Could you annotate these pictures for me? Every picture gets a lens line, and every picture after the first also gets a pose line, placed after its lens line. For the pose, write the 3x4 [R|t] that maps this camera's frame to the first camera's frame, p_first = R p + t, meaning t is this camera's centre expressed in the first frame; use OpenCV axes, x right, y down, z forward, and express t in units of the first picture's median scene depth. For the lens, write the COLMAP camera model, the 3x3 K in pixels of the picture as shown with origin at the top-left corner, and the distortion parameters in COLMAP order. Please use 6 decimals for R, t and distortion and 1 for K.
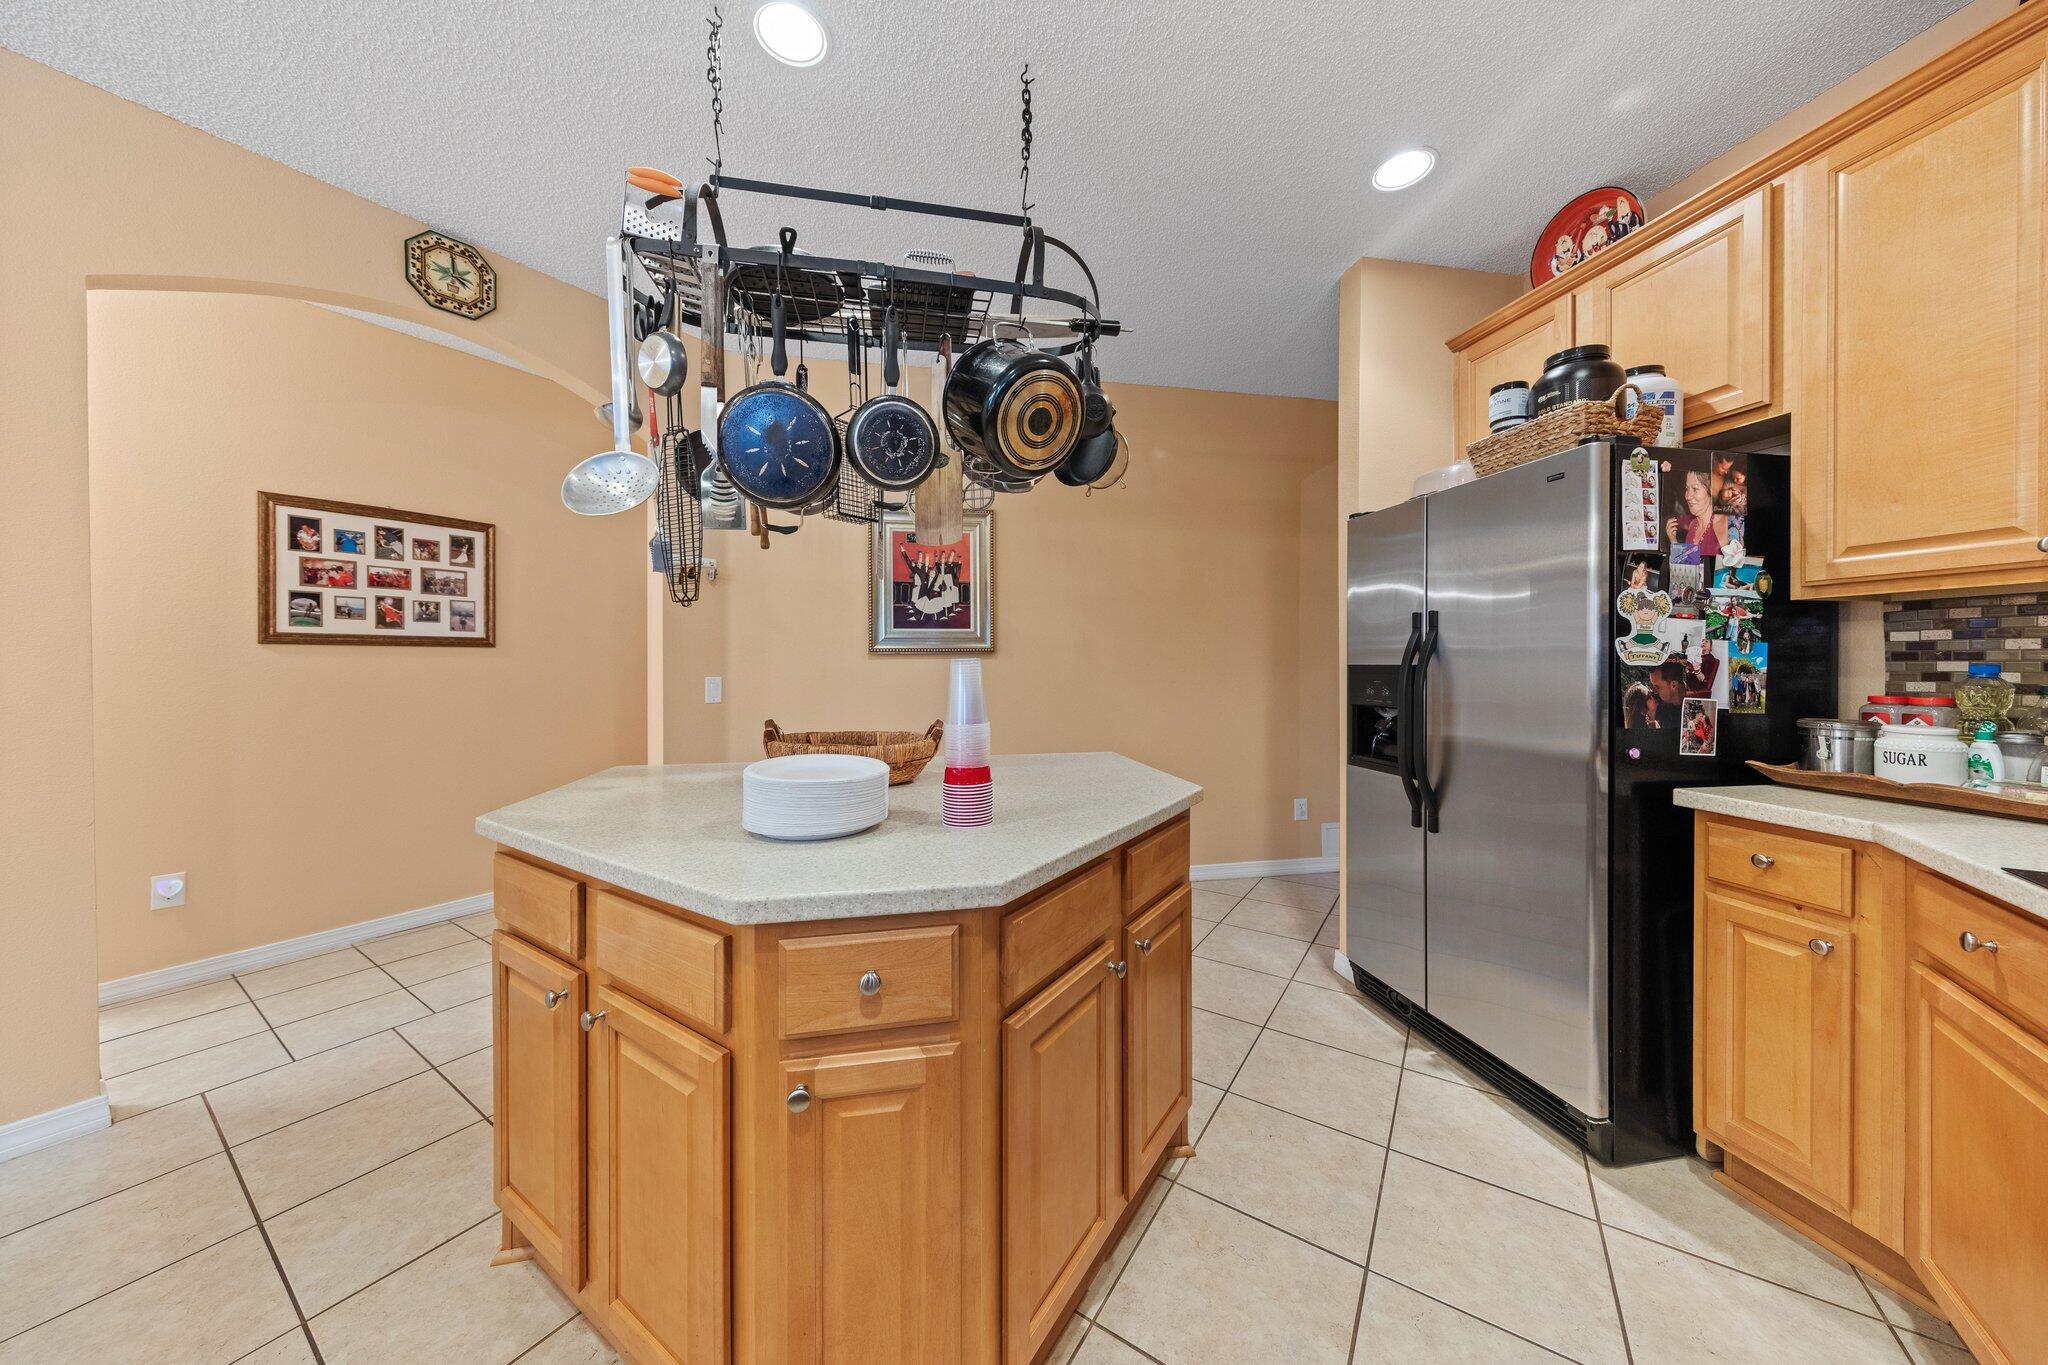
lens RADIAL K [[674.3, 0, 1027.7], [0, 674.3, 668.2], [0, 0, 1]] dist [0.002458, 0.000231]
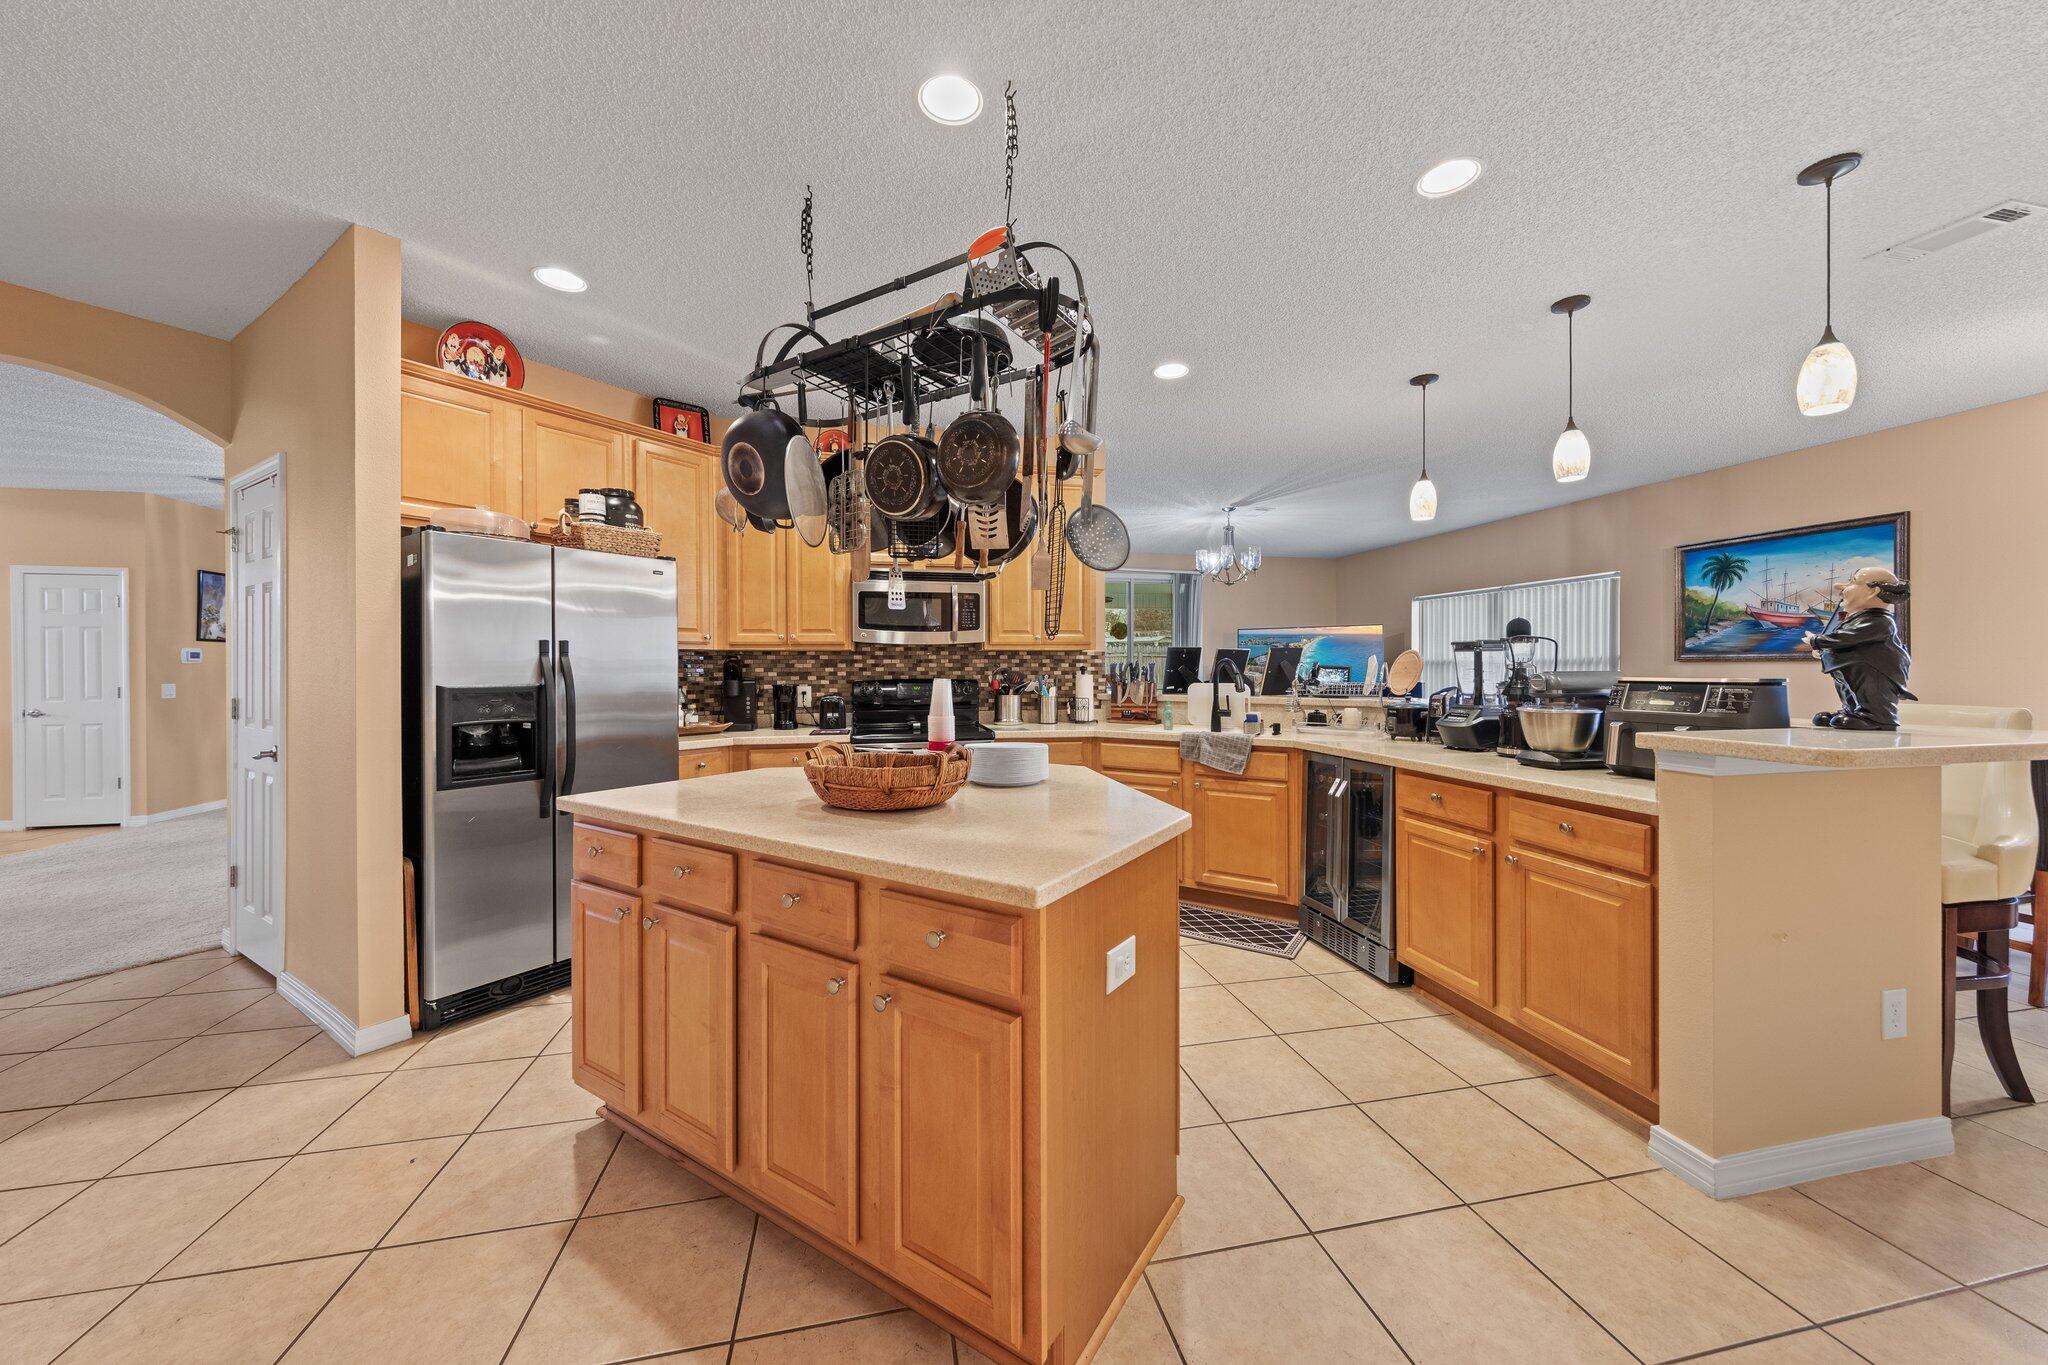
lens RADIAL K [[733.7, 0, 1019.4], [0, 733.7, 673.9], [0, 0, 1]] dist [0.000405, -0.000166]
pose [[-0.711503, 0.001431, 0.702681, -1.213030], [0.010991, 0.999898, 0.009093, -0.029157], [-0.702597, 0.014193, -0.711446, 1.710871]]
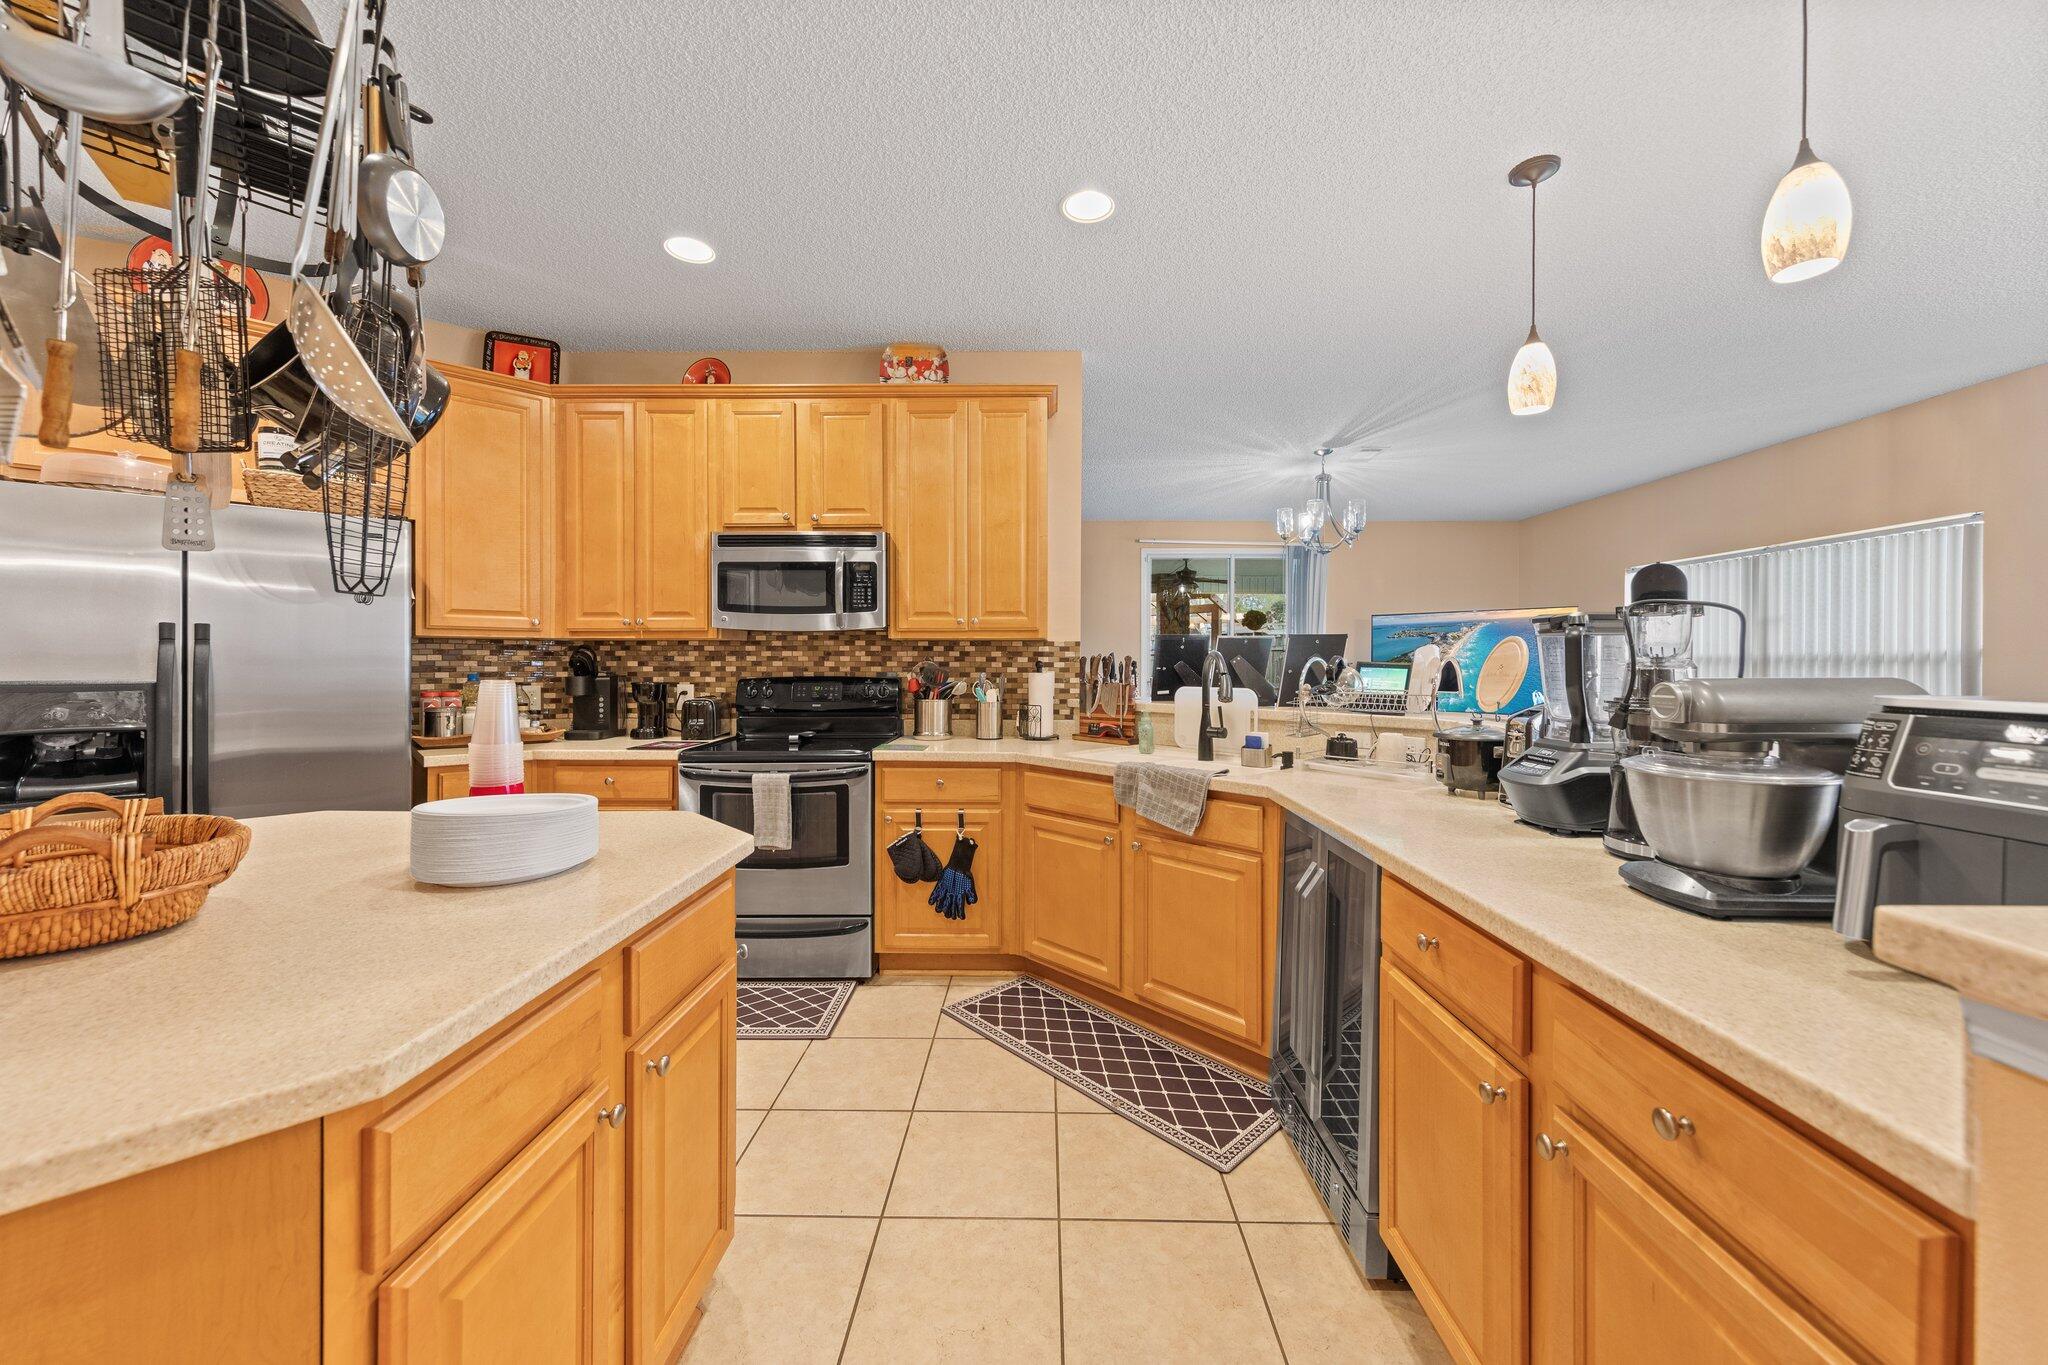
lens RADIAL K [[749.8, 0, 1038.0], [0, 749.8, 665.9], [0, 0, 1]] dist [0.002406, 0.000183]
pose [[-0.536345, -0.000404, 0.843999, -1.171707], [0.005921, 0.999973, 0.004242, -0.025664], [-0.843978, 0.007272, -0.536329, 0.693288]]
